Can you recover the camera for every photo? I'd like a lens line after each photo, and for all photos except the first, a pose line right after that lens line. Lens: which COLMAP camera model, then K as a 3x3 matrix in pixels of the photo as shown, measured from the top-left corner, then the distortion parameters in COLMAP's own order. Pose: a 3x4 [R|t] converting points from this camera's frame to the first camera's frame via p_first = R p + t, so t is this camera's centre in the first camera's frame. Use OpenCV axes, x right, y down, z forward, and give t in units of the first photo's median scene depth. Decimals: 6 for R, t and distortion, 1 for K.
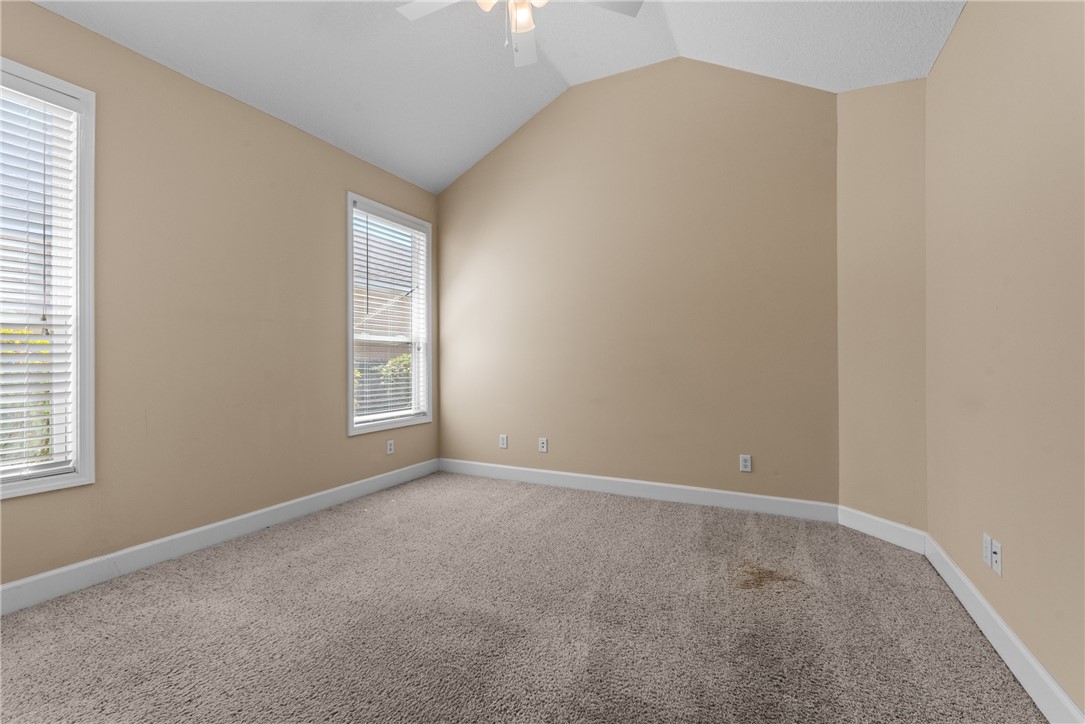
lens RADIAL K [[476.0, 0, 541.0], [0, 476.0, 358.9], [0, 0, 1]] dist [0.002080, -0.000667]
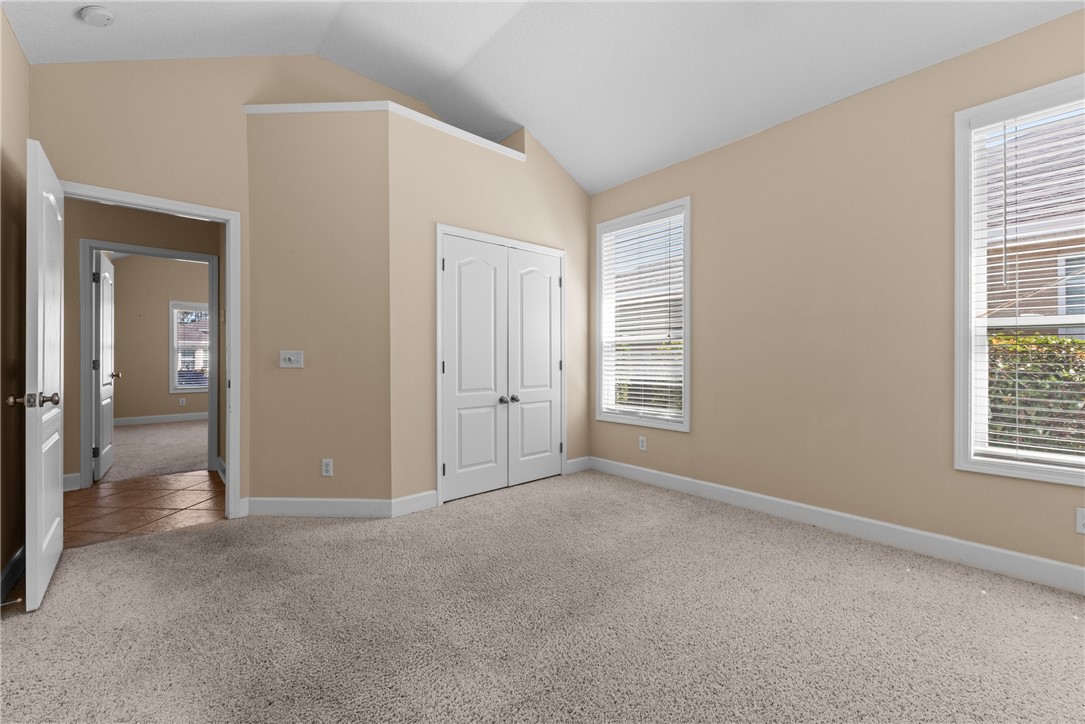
lens RADIAL K [[432.7, 0, 540.1], [0, 432.7, 358.7], [0, 0, 1]] dist [-0.000053, -0.000469]
pose [[-0.377368, -0.000797, -0.926063, 0.563349], [-0.003288, 0.999994, 0.000479, 0.005747], [0.926058, 0.003226, -0.377368, 0.952900]]
